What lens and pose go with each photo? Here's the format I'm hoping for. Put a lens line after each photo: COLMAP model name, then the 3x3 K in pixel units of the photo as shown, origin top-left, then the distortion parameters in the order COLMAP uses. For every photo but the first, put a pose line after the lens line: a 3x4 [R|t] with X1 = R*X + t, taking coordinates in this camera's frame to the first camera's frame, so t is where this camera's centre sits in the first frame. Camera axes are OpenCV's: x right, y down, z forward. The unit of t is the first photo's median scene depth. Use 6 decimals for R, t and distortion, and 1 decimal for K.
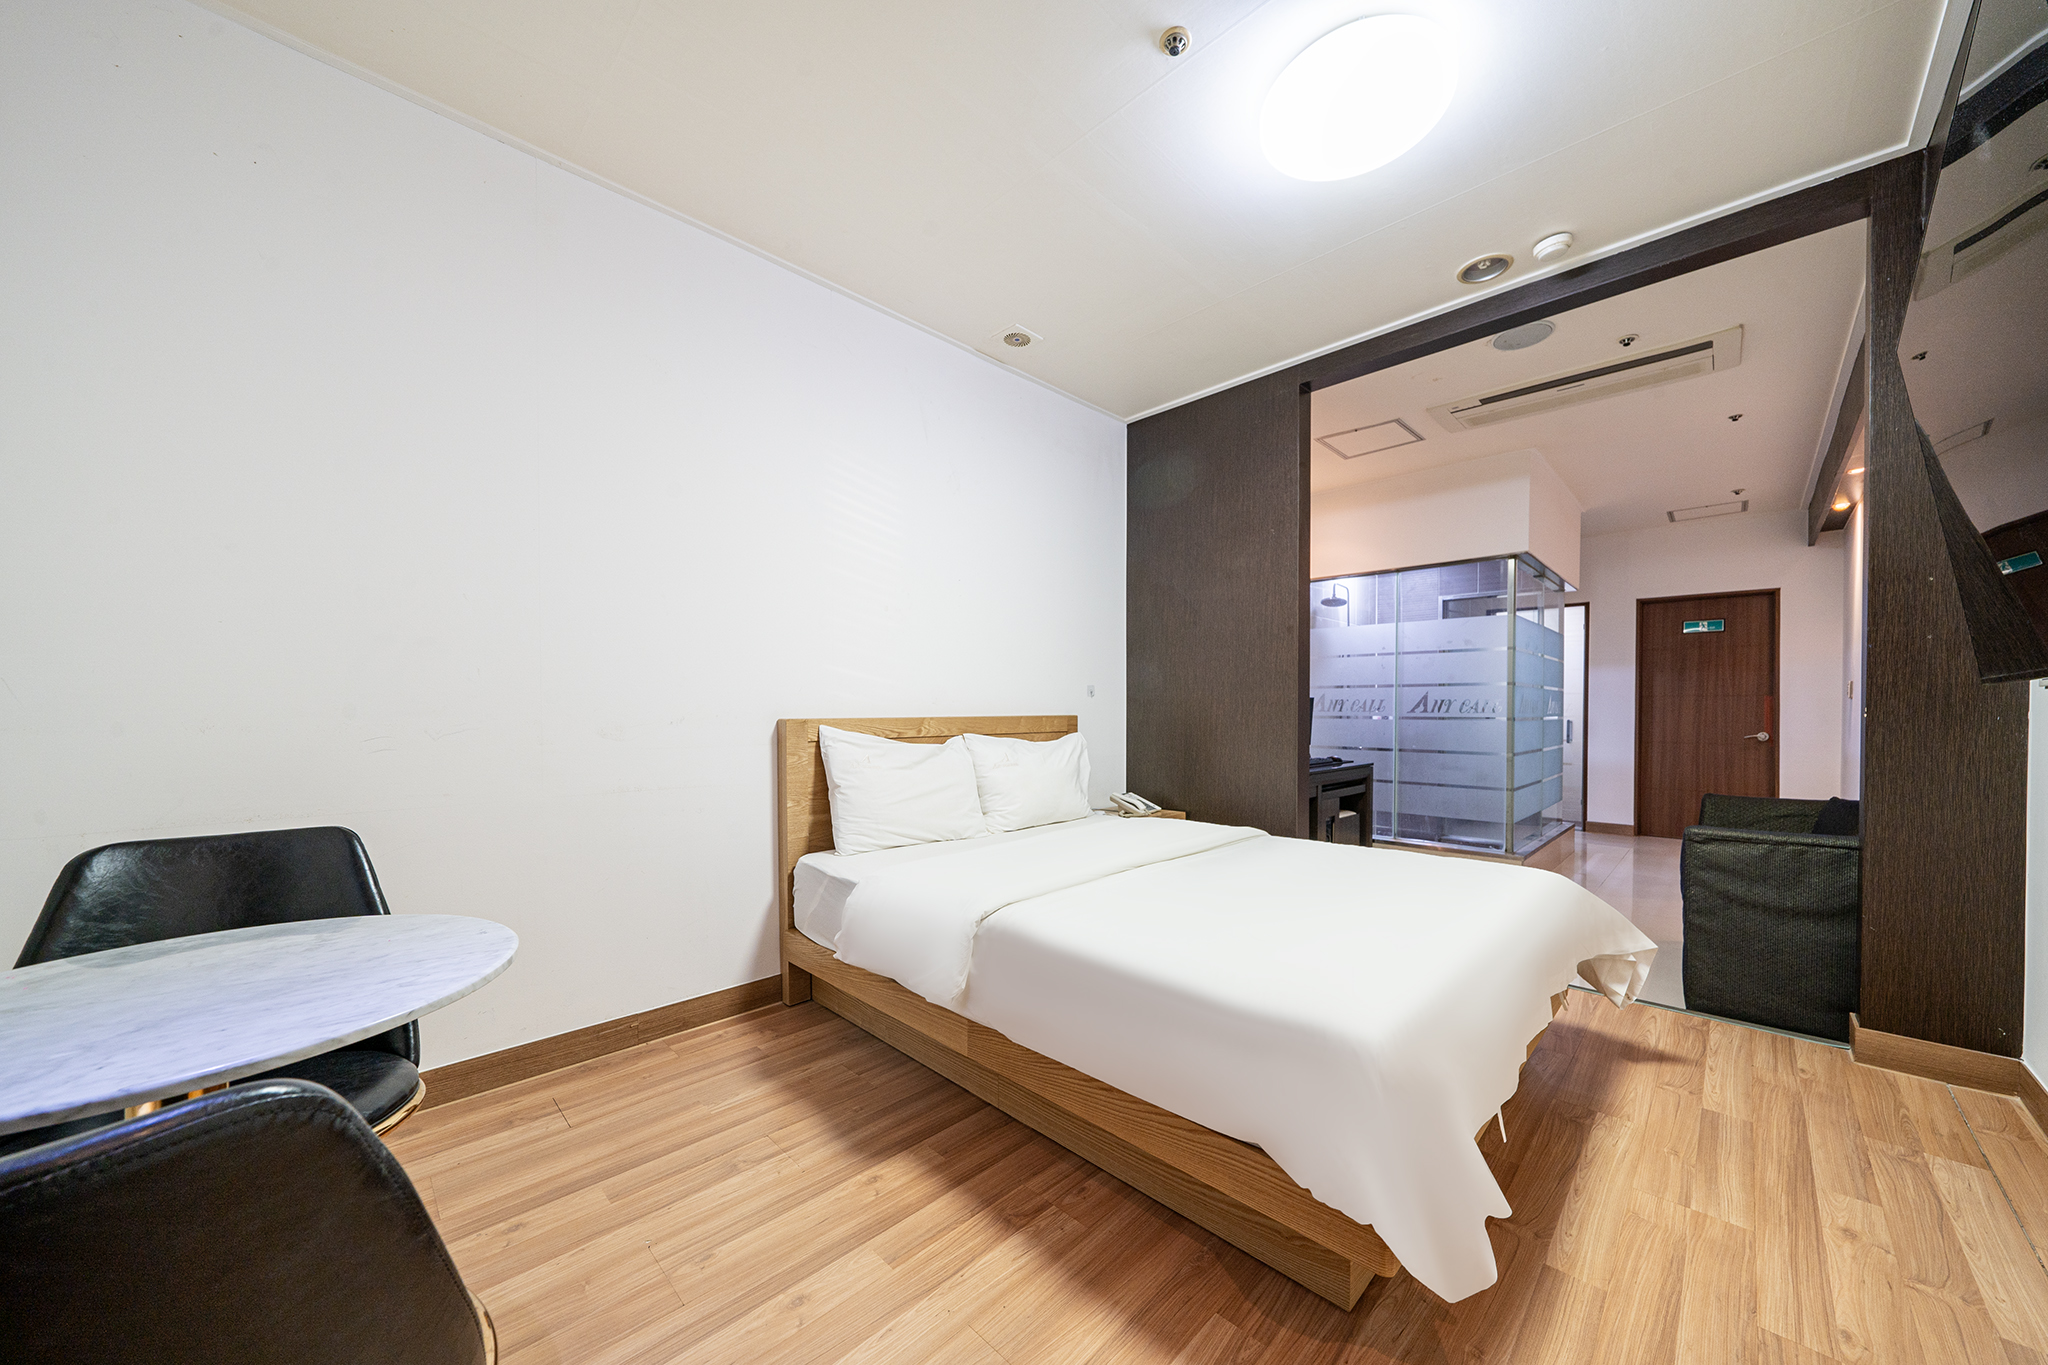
lens RADIAL K [[718.7, 0, 1053.1], [0, 718.7, 717.3], [0, 0, 1]] dist [-0.006788, 0.000743]
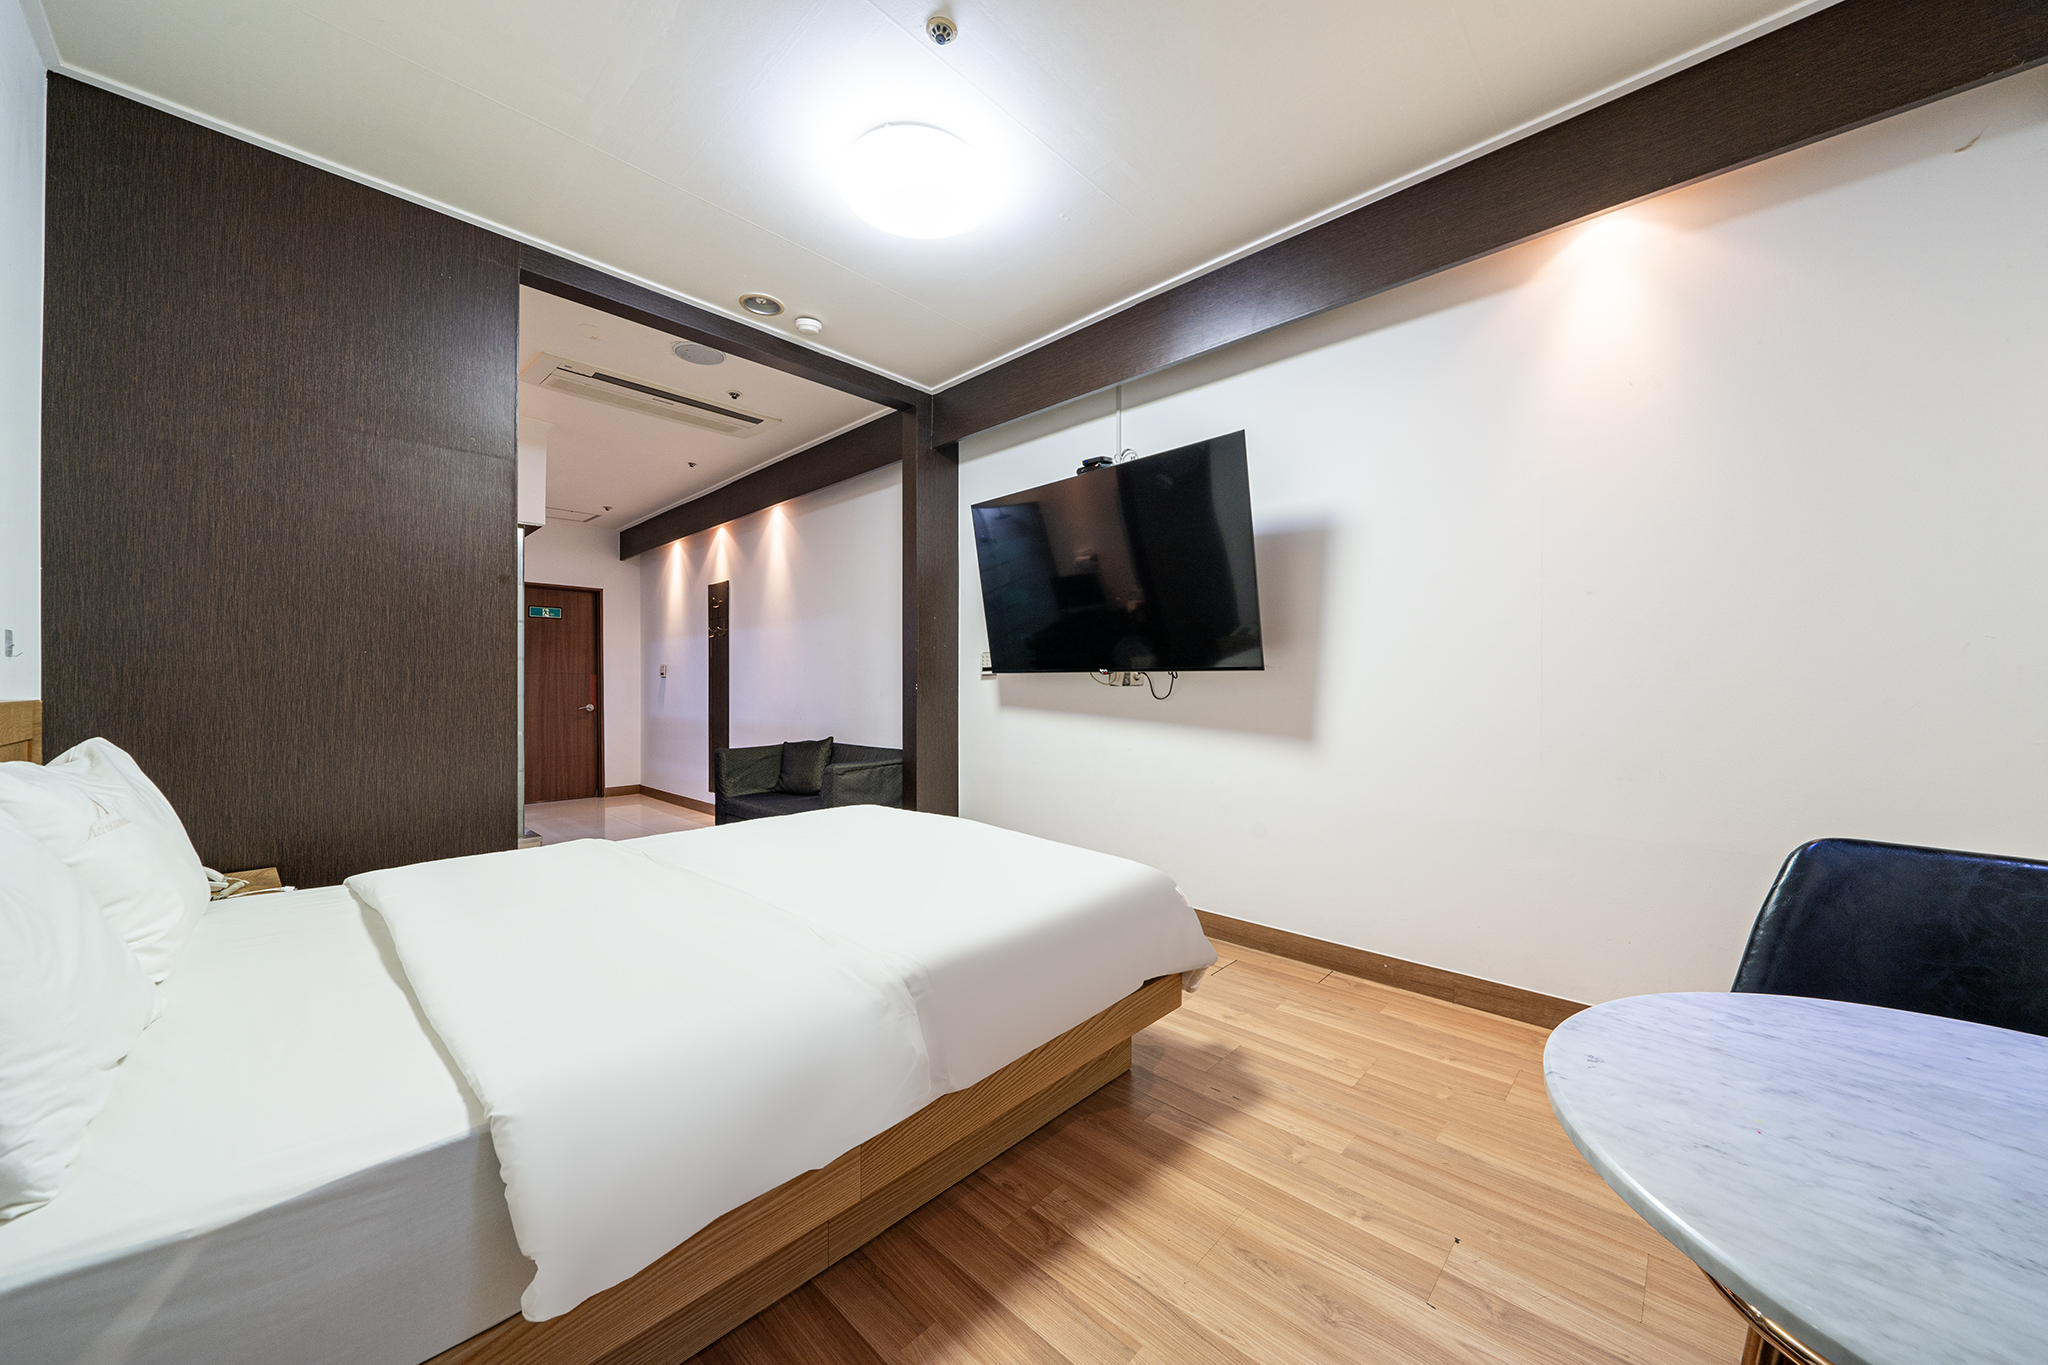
lens RADIAL K [[718.7, 0, 1024.7], [0, 718.7, 681.7], [0, 0, 1]] dist [-0.006788, 0.000743]
pose [[-0.011572, 0.004068, 0.999925, -0.851029], [0.013243, 0.999905, -0.003914, -0.009647], [-0.999845, 0.013196, -0.011625, 0.906521]]
